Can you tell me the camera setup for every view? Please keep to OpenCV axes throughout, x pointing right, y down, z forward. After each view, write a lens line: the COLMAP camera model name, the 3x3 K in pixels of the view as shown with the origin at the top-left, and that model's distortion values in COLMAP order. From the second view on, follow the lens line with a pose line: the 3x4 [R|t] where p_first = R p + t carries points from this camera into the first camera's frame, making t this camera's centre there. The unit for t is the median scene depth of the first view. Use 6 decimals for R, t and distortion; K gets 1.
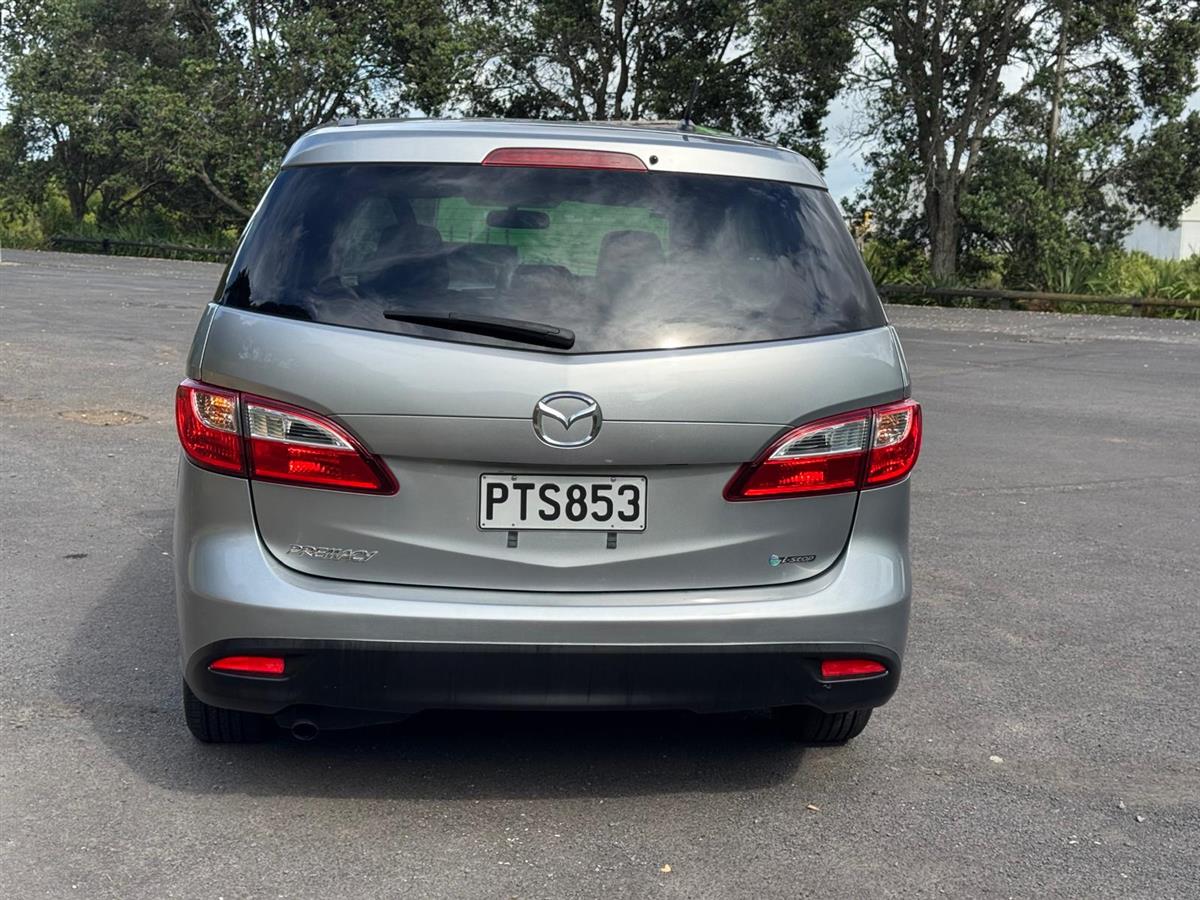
lens RADIAL K [[1689.0, 0, 546.5], [0, 1689.0, 415.3], [0, 0, 1]] dist [0.115802, 0.000000]
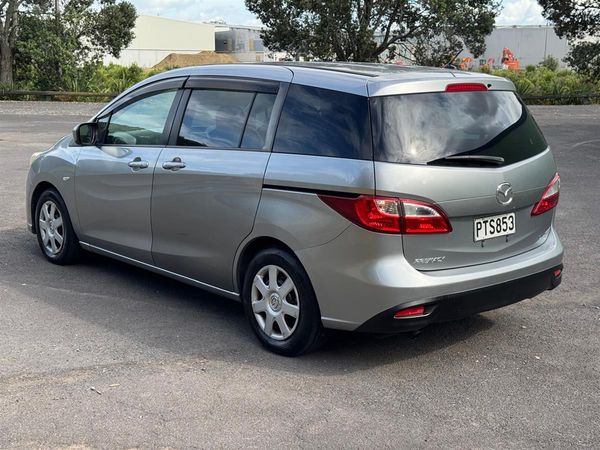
lens RADIAL K [[844.5, 0, 302.9], [0, 844.5, 229.0], [0, 0, 1]] dist [0.115802, 0.000000]
pose [[0.817970, -0.137234, 0.558651, -0.927611], [0.084604, 0.989266, 0.119139, -0.118496], [-0.569005, -0.050188, 0.820801, 0.127092]]
